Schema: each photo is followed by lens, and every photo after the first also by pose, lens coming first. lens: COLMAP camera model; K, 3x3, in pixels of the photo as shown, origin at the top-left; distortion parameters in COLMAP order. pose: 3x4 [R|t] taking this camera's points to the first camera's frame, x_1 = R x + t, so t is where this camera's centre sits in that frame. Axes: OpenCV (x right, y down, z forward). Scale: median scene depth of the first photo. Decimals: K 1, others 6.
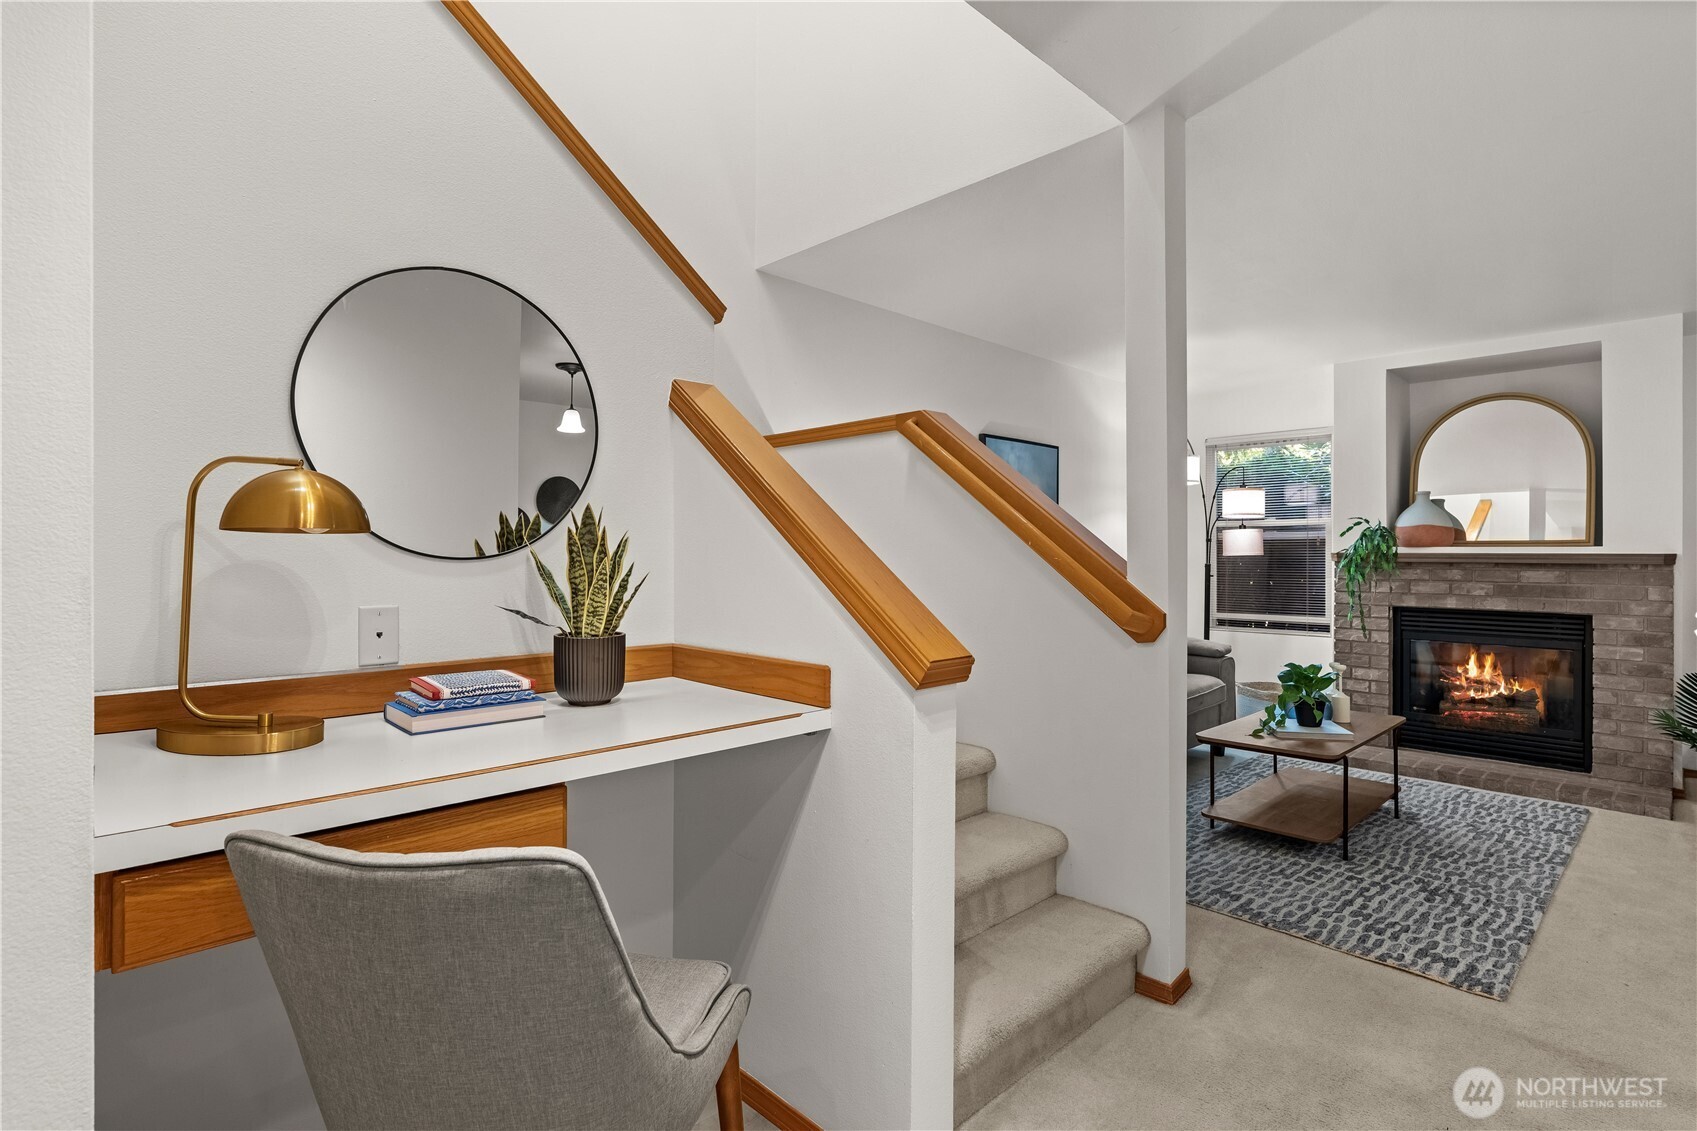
lens RADIAL K [[821.8, 0, 846.7], [0, 821.8, 552.2], [0, 0, 1]] dist [-0.006321, 0.002207]
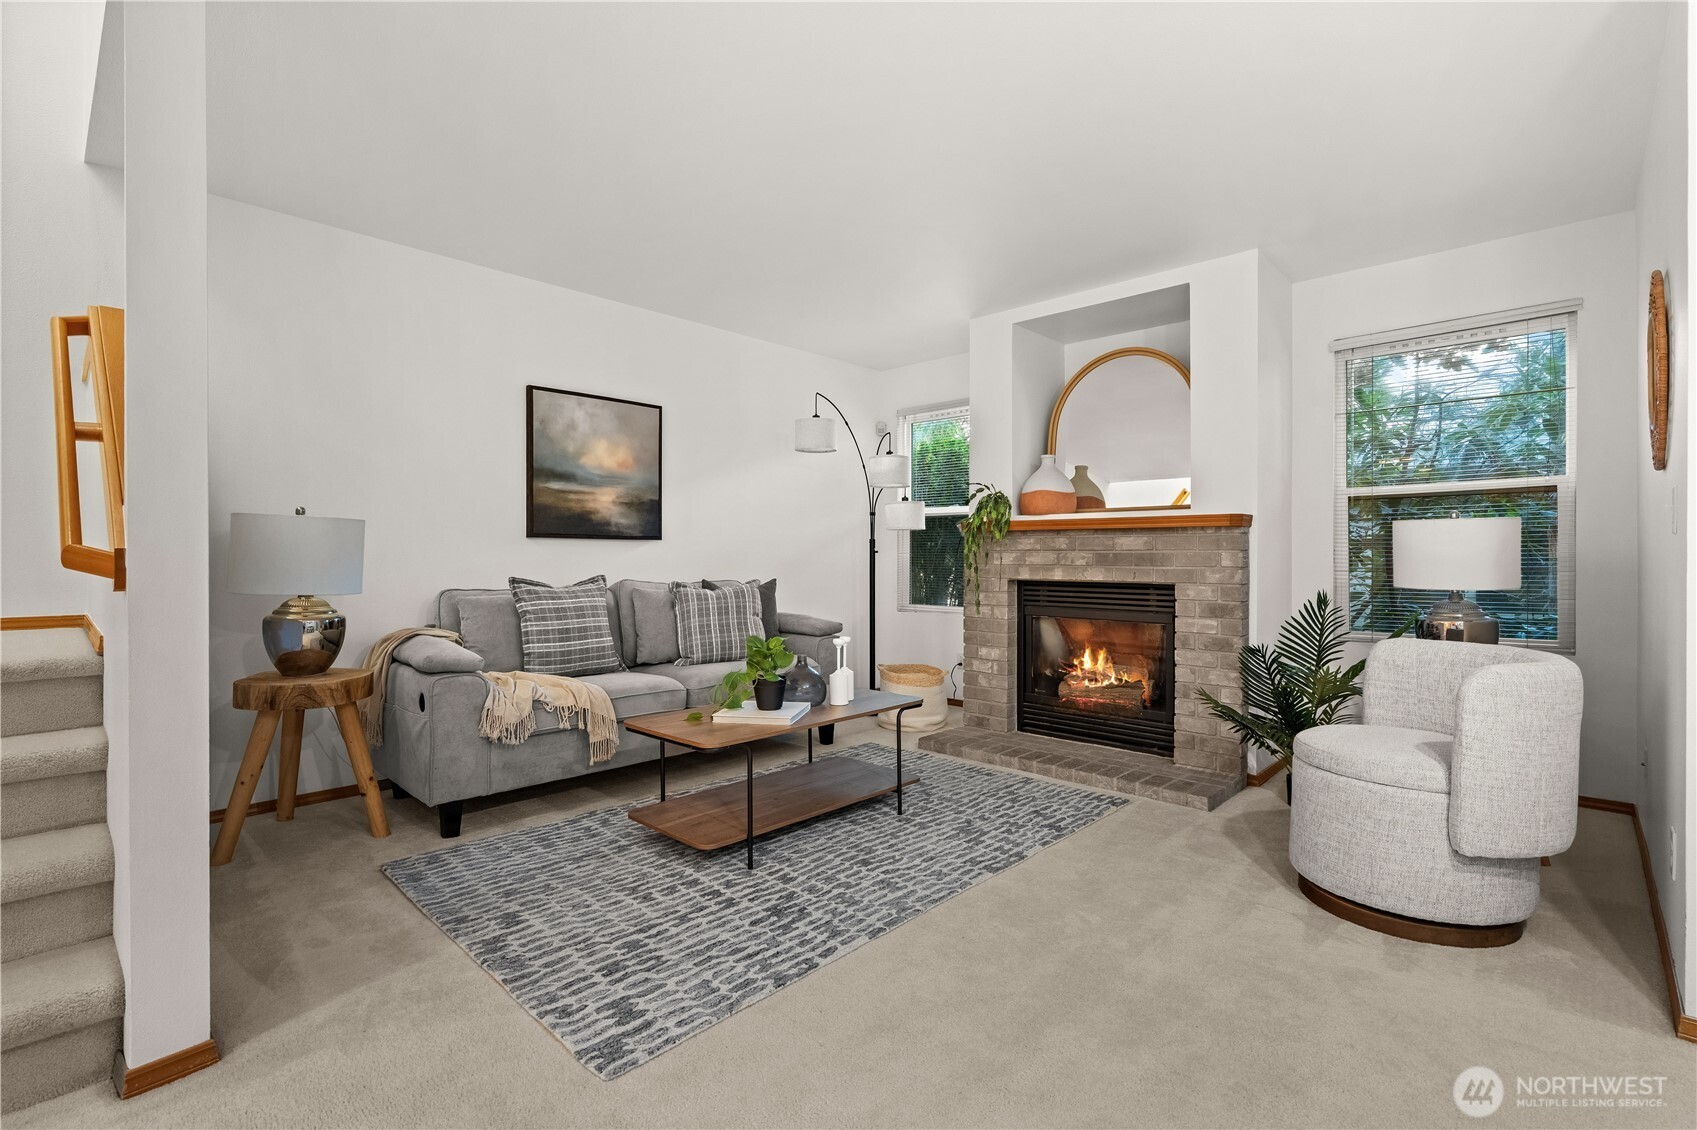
lens RADIAL K [[770.6, 0, 851.0], [0, 770.6, 565.9], [0, 0, 1]] dist [-0.006990, 0.002624]
pose [[0.999046, -0.002909, 0.043567, 0.729104], [0.002328, 0.999908, 0.013377, 0.062501], [-0.043602, -0.013262, 0.998961, 0.235265]]
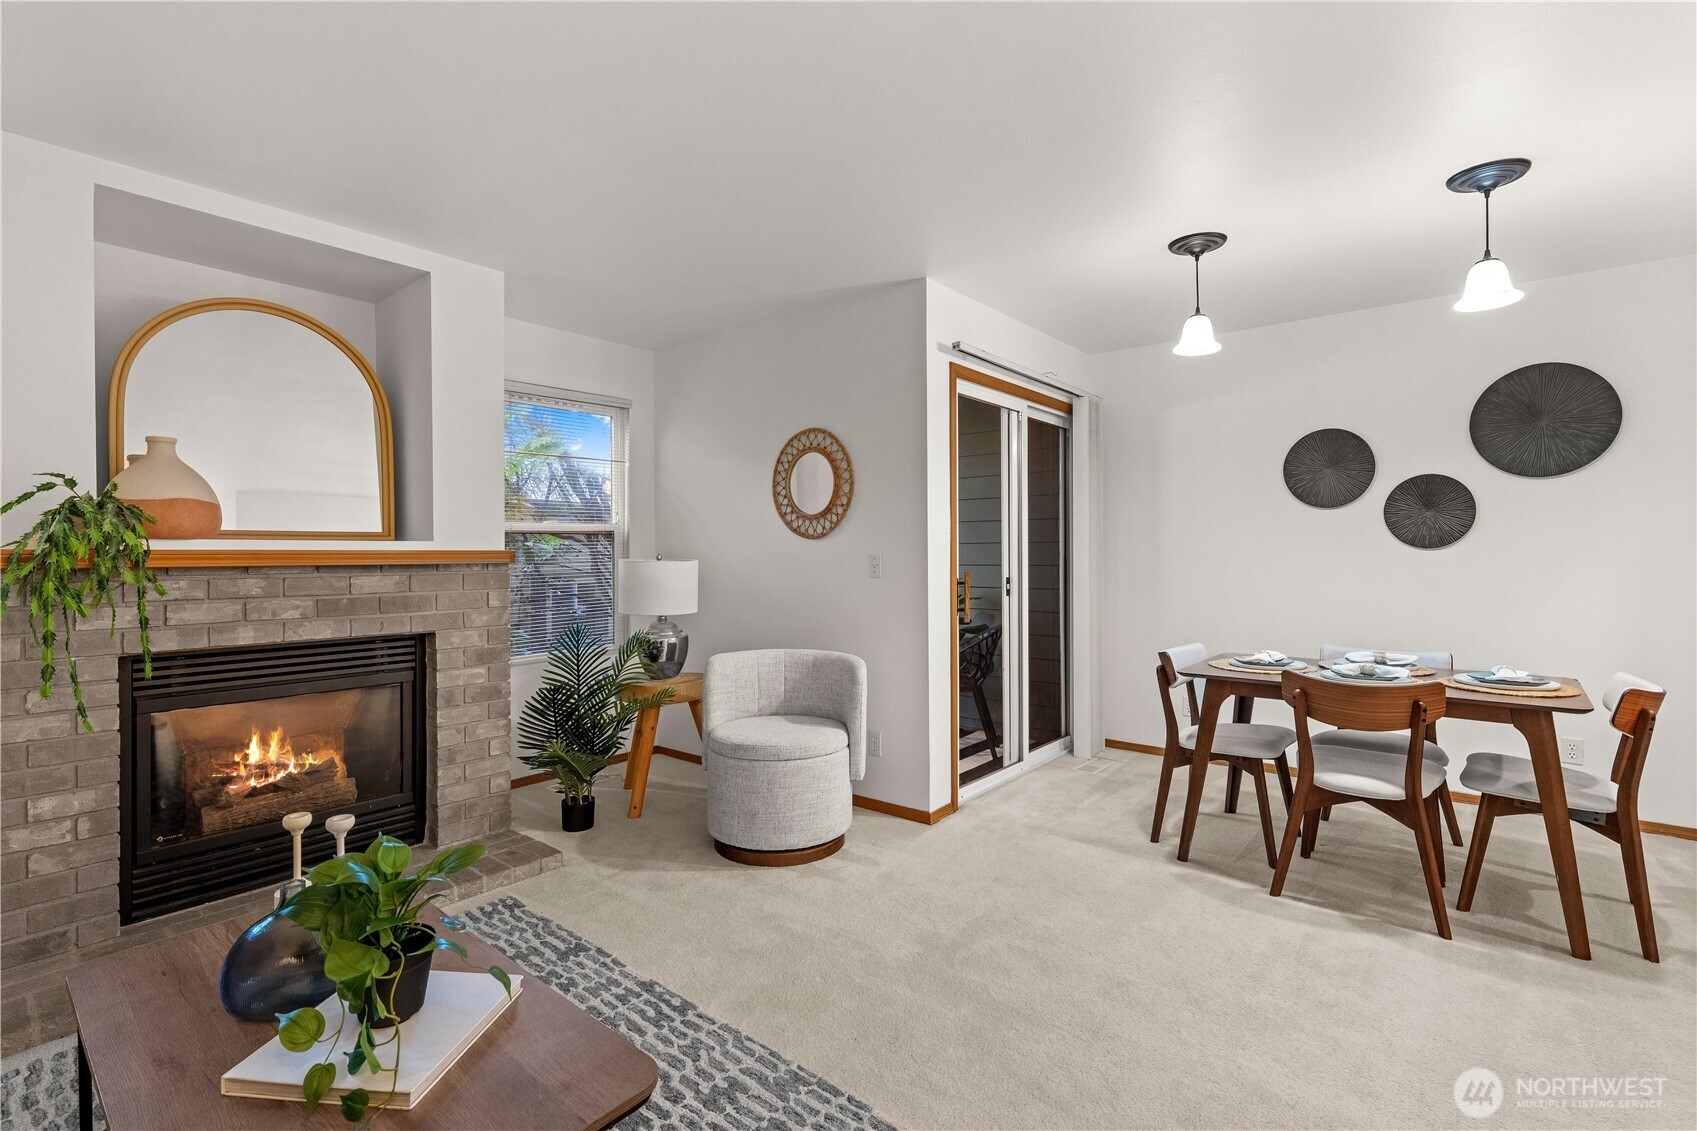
lens RADIAL K [[770.6, 0, 851.4], [0, 770.6, 556.7], [0, 0, 1]] dist [-0.006990, 0.002624]
pose [[-0.112516, -0.009235, 0.993607, 0.235384], [0.001623, 0.999954, 0.009477, 0.002145], [-0.993649, 0.002679, -0.112496, 0.987410]]
